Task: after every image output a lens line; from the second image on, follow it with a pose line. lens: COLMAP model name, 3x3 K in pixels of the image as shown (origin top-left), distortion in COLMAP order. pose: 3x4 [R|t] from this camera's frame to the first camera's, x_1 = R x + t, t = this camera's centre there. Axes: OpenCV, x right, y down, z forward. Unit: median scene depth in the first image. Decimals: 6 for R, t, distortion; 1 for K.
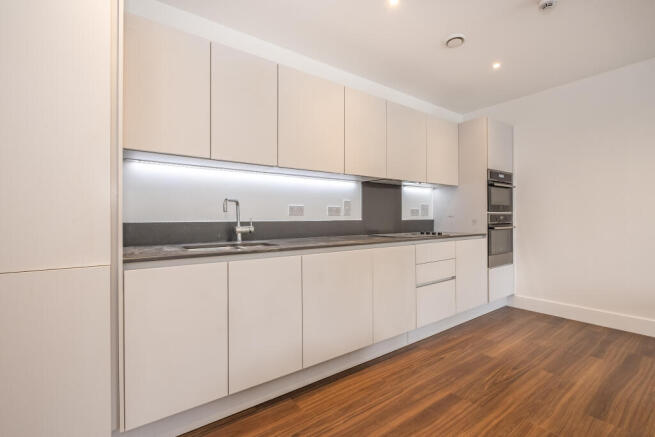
lens RADIAL K [[300.2, 0, 327.5], [0, 300.2, 218.5], [0, 0, 1]] dist [-0.000467, -0.000080]
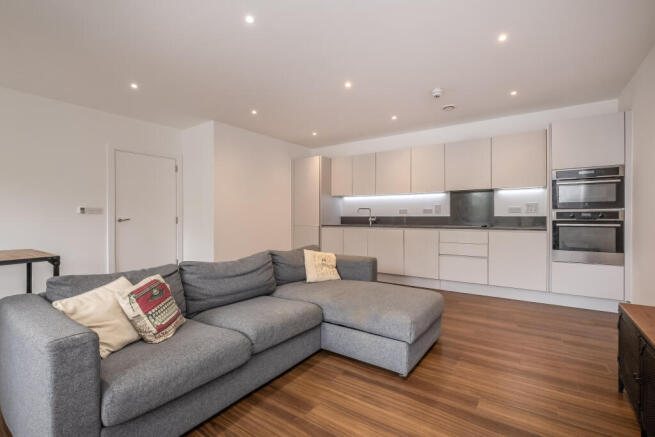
lens RADIAL K [[300.2, 0, 327.5], [0, 300.2, 218.5], [0, 0, 1]] dist [-0.000467, -0.000080]
pose [[0.333278, 0.014309, -0.942720, 1.429646], [0.002904, 0.999865, 0.016203, -0.010817], [0.942824, -0.008138, 0.333191, -0.152557]]
